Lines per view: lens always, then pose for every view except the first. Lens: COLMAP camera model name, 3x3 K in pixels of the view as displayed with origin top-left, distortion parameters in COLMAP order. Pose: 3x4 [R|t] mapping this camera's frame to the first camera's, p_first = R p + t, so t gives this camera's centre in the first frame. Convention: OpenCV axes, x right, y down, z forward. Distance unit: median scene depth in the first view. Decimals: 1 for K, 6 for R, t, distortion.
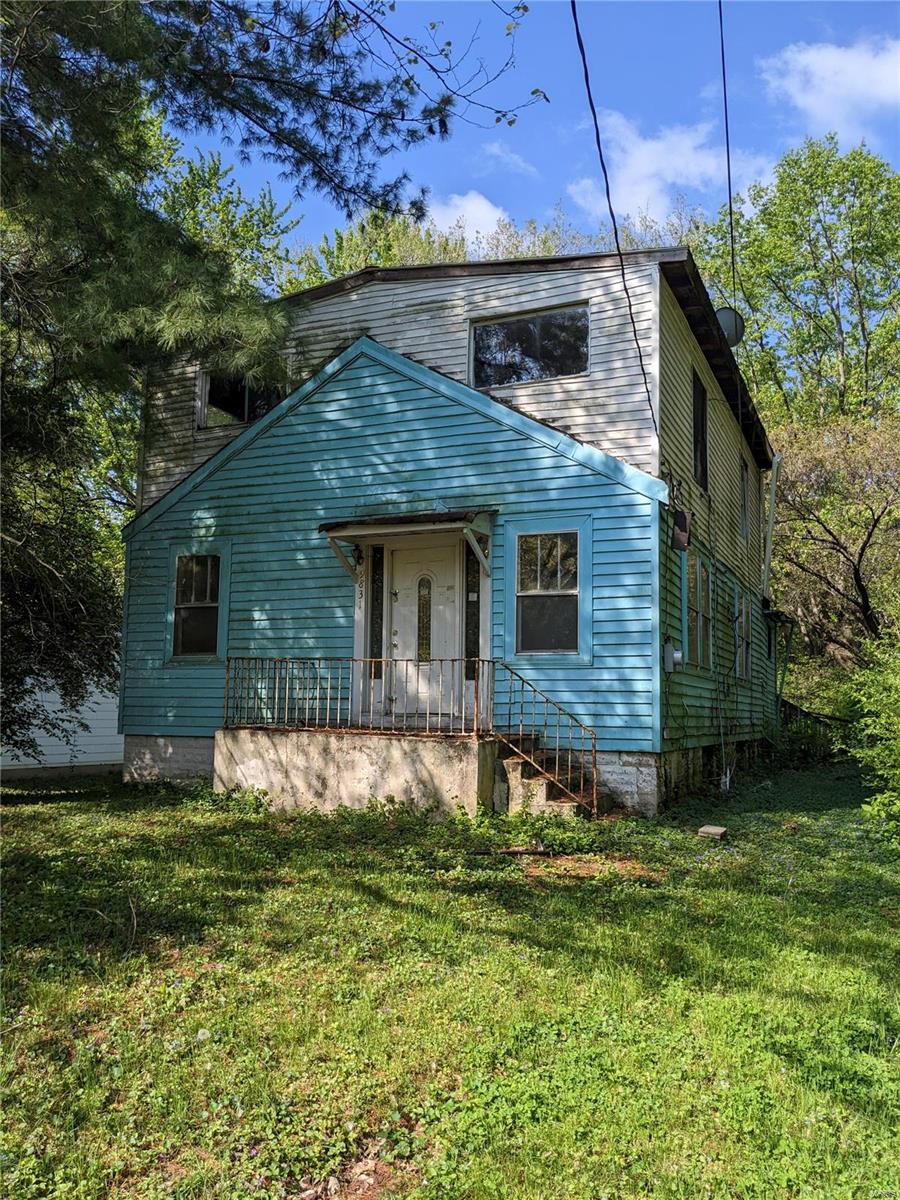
lens RADIAL K [[942.4, 0, 451.3], [0, 942.4, 632.2], [0, 0, 1]] dist [0.110281, -0.174876]
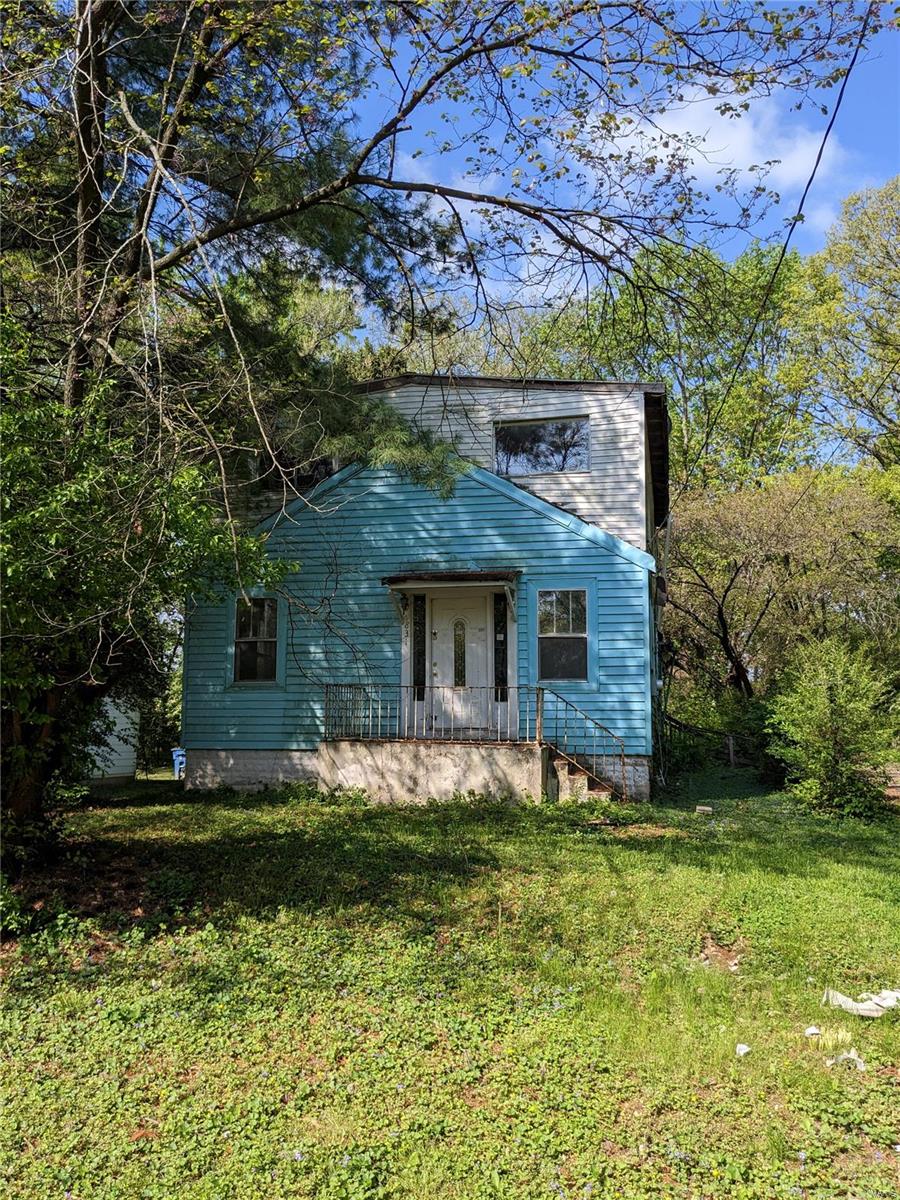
lens RADIAL K [[942.4, 0, 451.3], [0, 942.4, 632.2], [0, 0, 1]] dist [0.110281, -0.174876]
pose [[0.981399, 0.010142, 0.191710, -0.305996], [-0.006624, 0.999798, -0.018984, -0.020529], [-0.191864, 0.017361, 0.981268, -0.266028]]
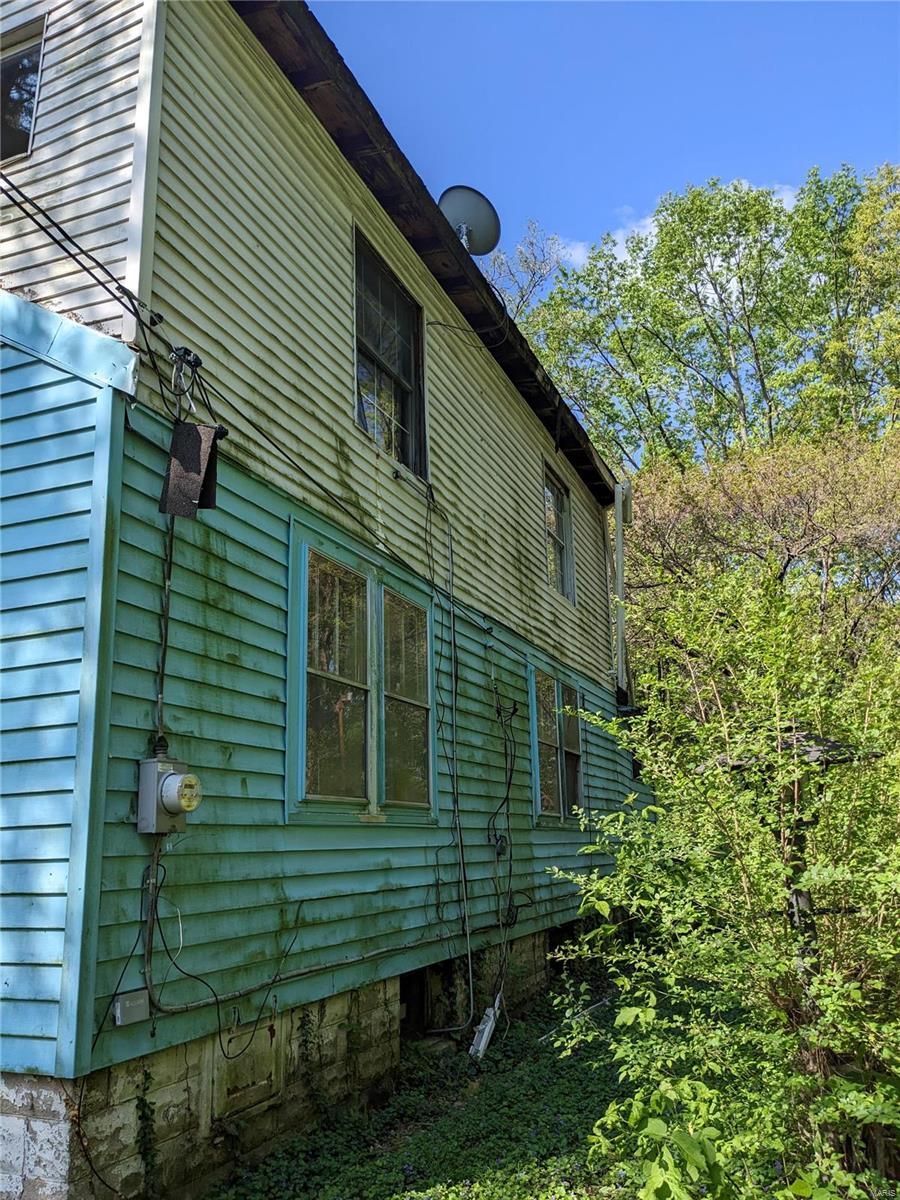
lens RADIAL K [[942.4, 0, 451.3], [0, 942.4, 632.2], [0, 0, 1]] dist [0.110281, -0.174876]
pose [[0.998679, -0.024813, 0.044999, 0.325004], [0.030582, 0.990722, -0.132422, 0.016401], [-0.041296, 0.133623, 0.990171, 0.596582]]
